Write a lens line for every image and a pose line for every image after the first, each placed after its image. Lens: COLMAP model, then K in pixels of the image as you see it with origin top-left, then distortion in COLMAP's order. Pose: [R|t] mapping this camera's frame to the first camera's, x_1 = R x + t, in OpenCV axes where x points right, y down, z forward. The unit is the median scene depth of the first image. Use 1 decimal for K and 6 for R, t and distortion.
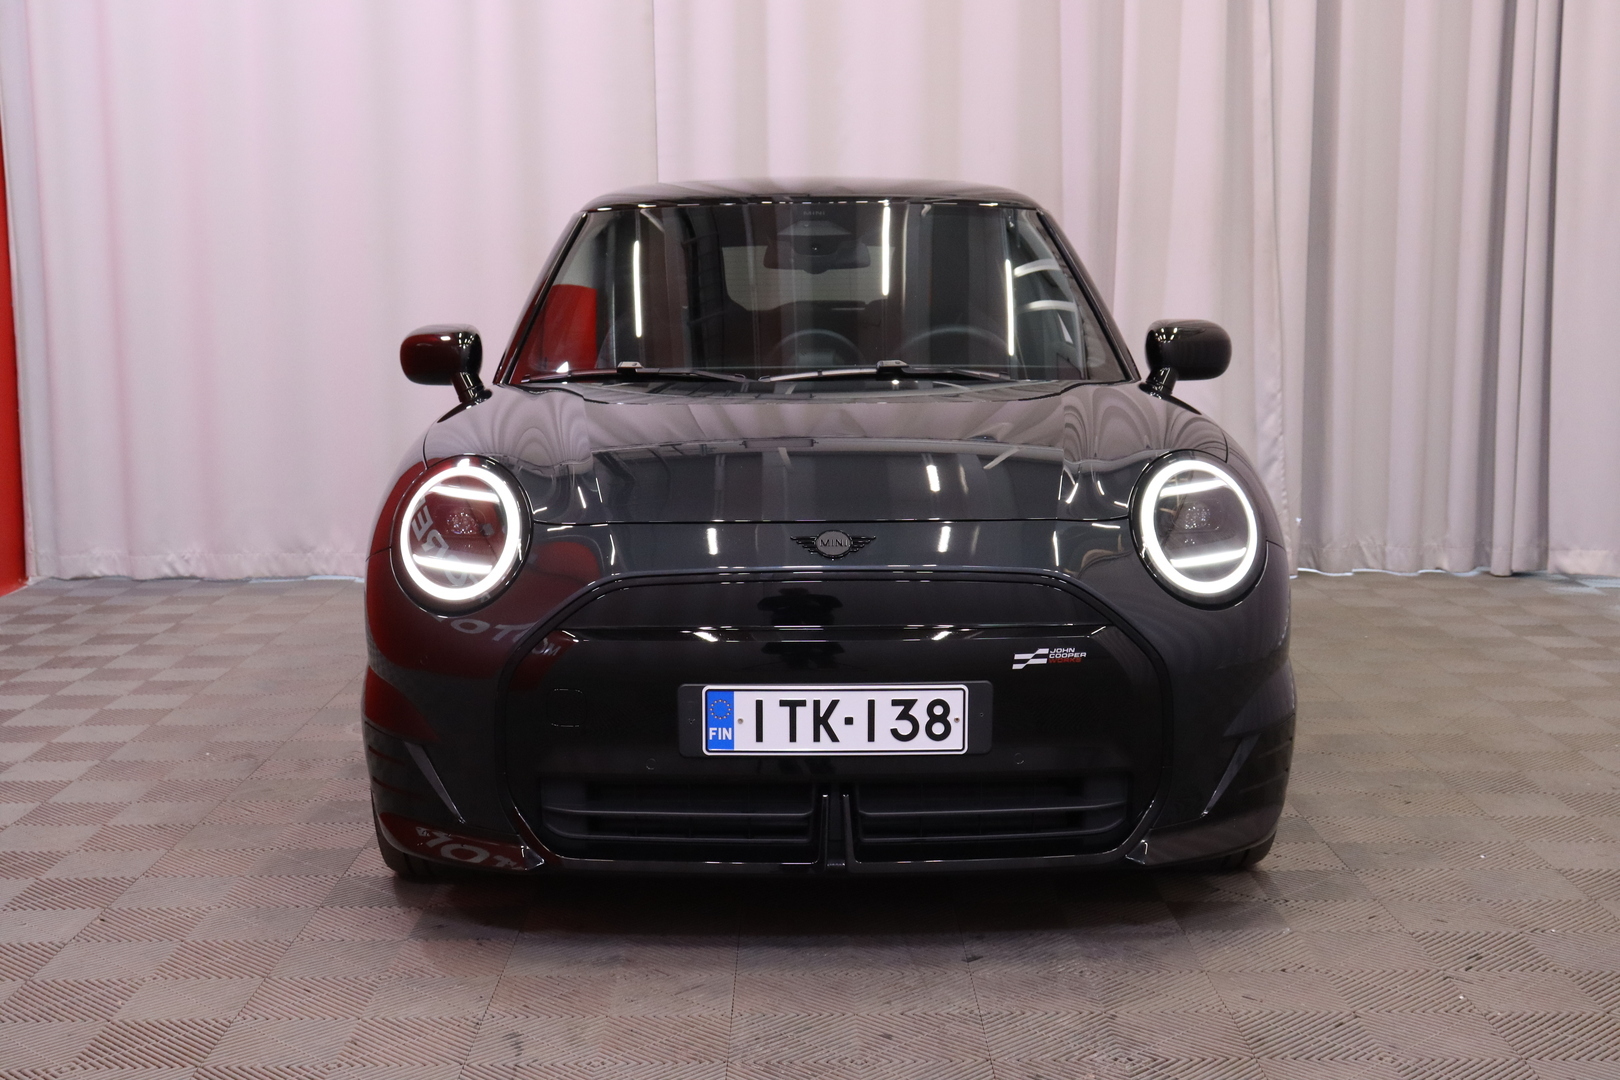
lens RADIAL K [[2239.0, 0, 819.7], [0, 2239.0, 533.2], [0, 0, 1]] dist [0.074914, 0.000000]
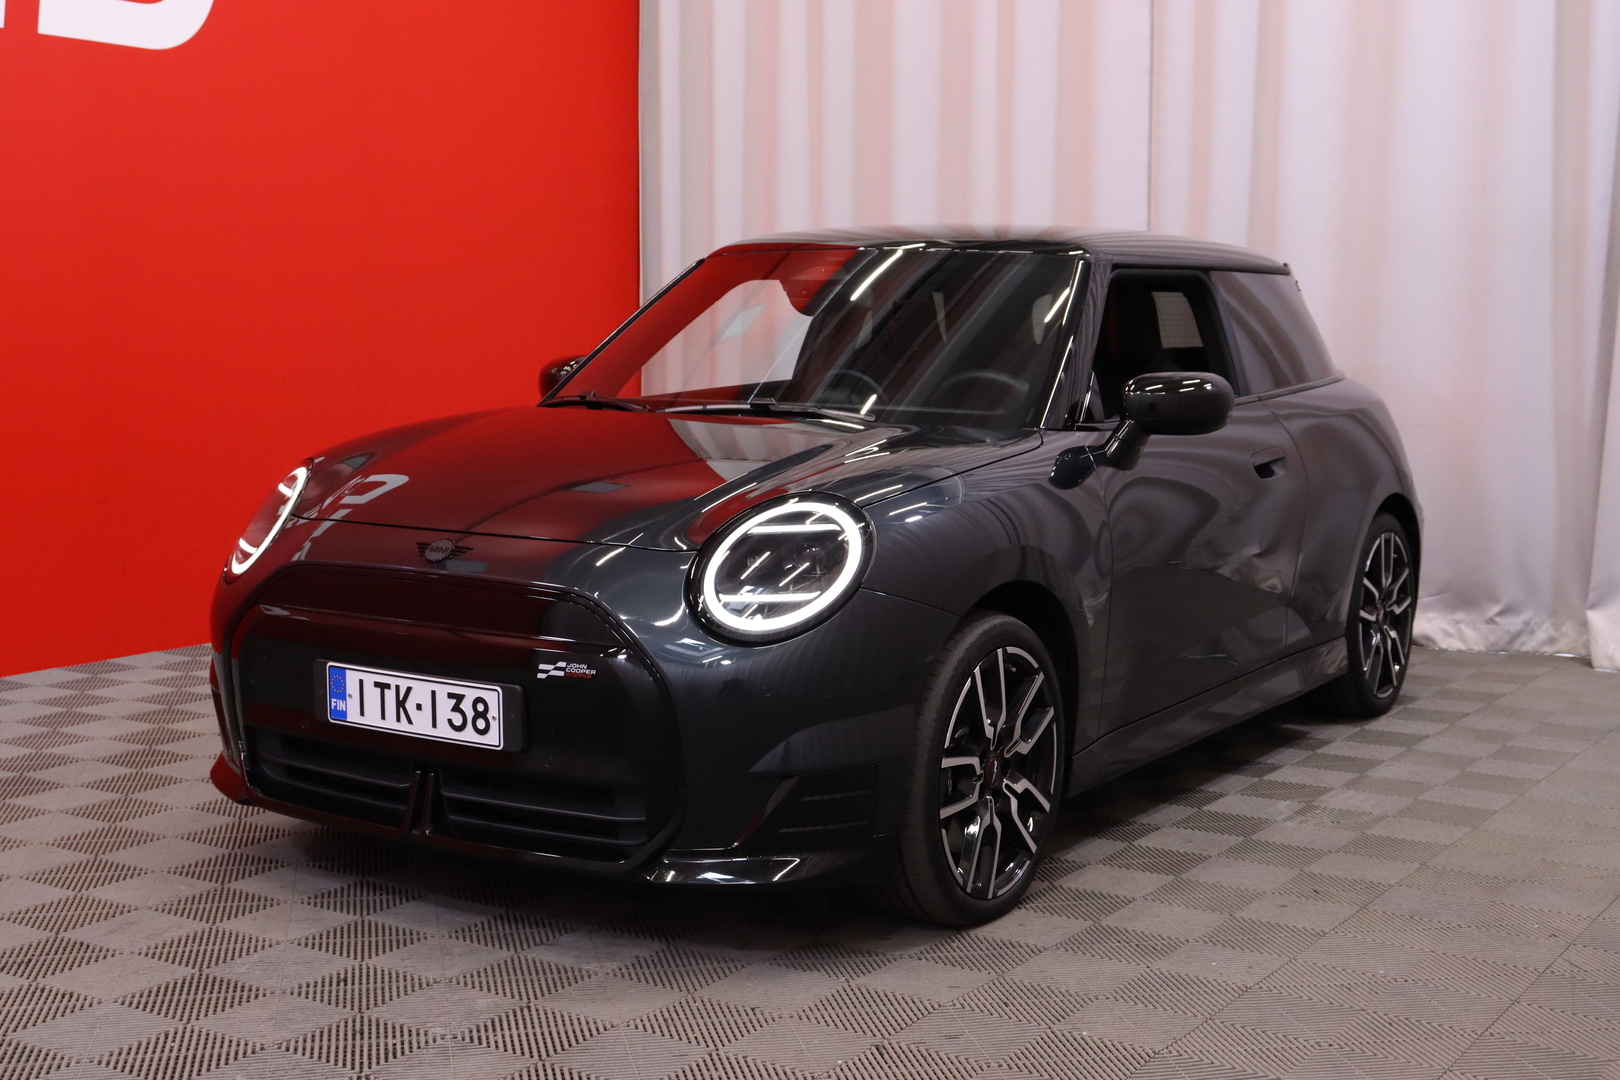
lens RADIAL K [[2239.0, 0, 811.5], [0, 2239.0, 555.5], [0, 0, 1]] dist [0.074914, 0.000000]
pose [[0.828058, 0.083256, -0.554427, 0.792745], [-0.089118, 0.995885, 0.016447, -0.027887], [0.553515, 0.035791, 0.832070, 0.169274]]
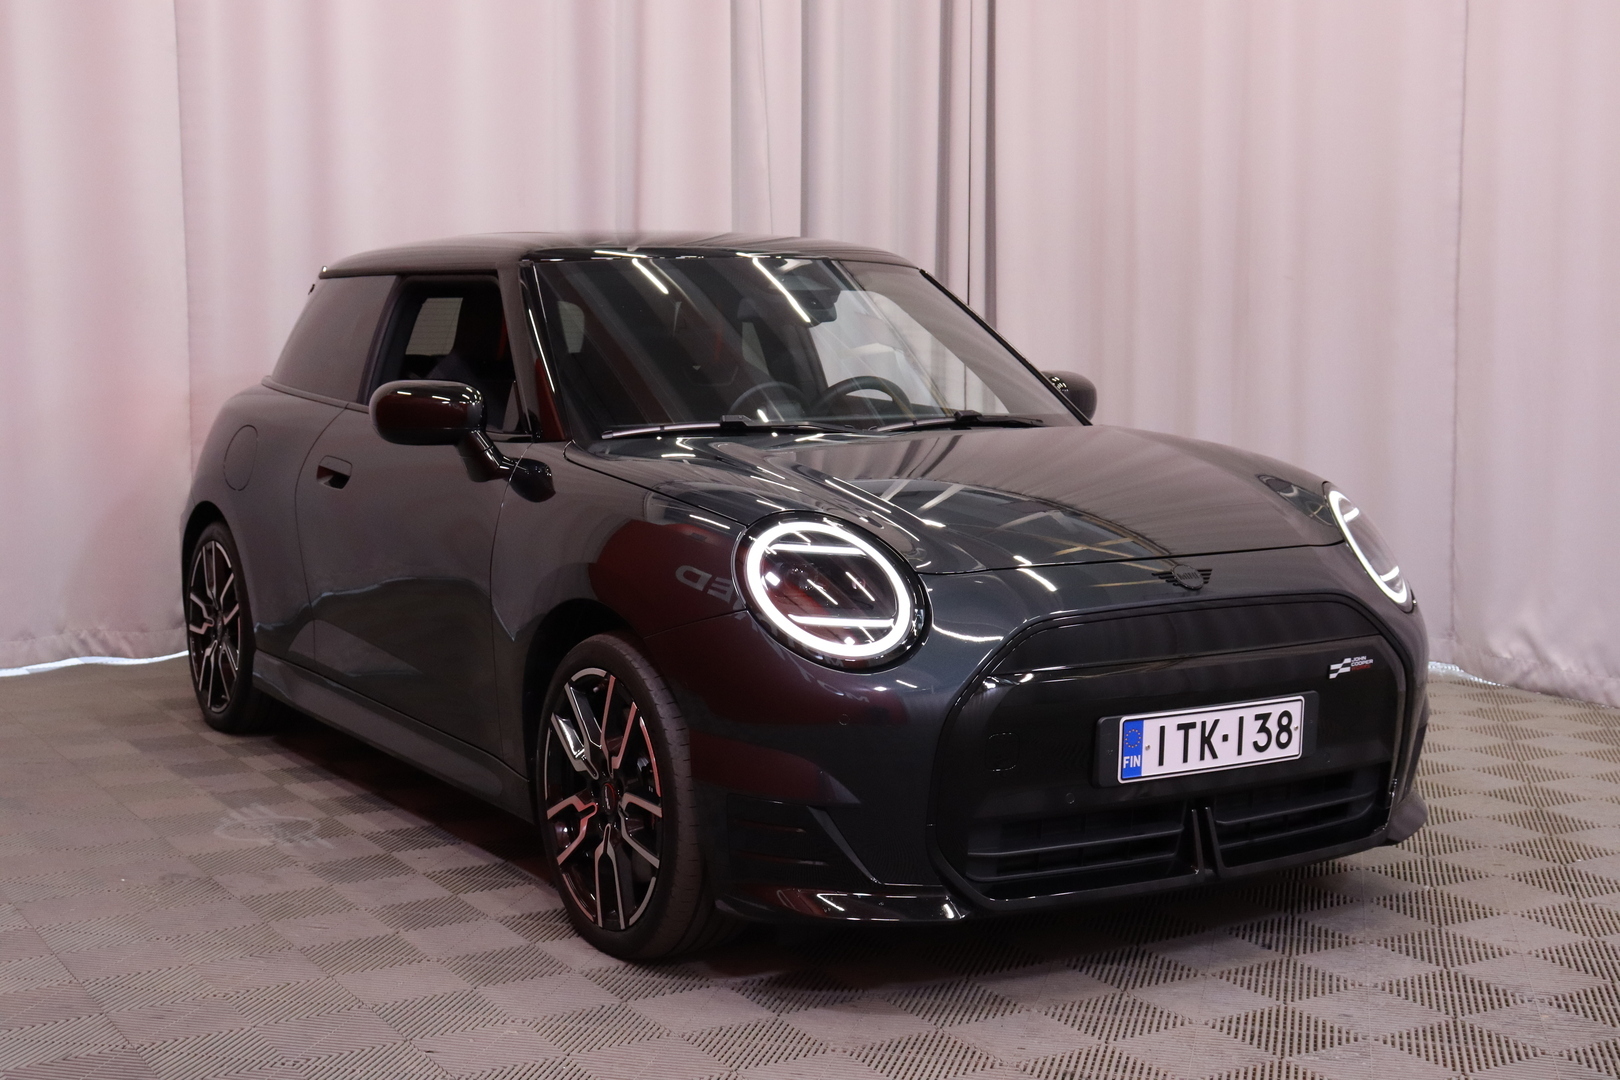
lens RADIAL K [[2239.0, 0, 822.2], [0, 2239.0, 554.9], [0, 0, 1]] dist [0.074914, 0.000000]
pose [[0.845499, -0.050487, 0.531584, -0.723083], [0.059912, 0.998204, -0.000489, -0.015660], [-0.530605, 0.032262, 0.847005, 0.181135]]
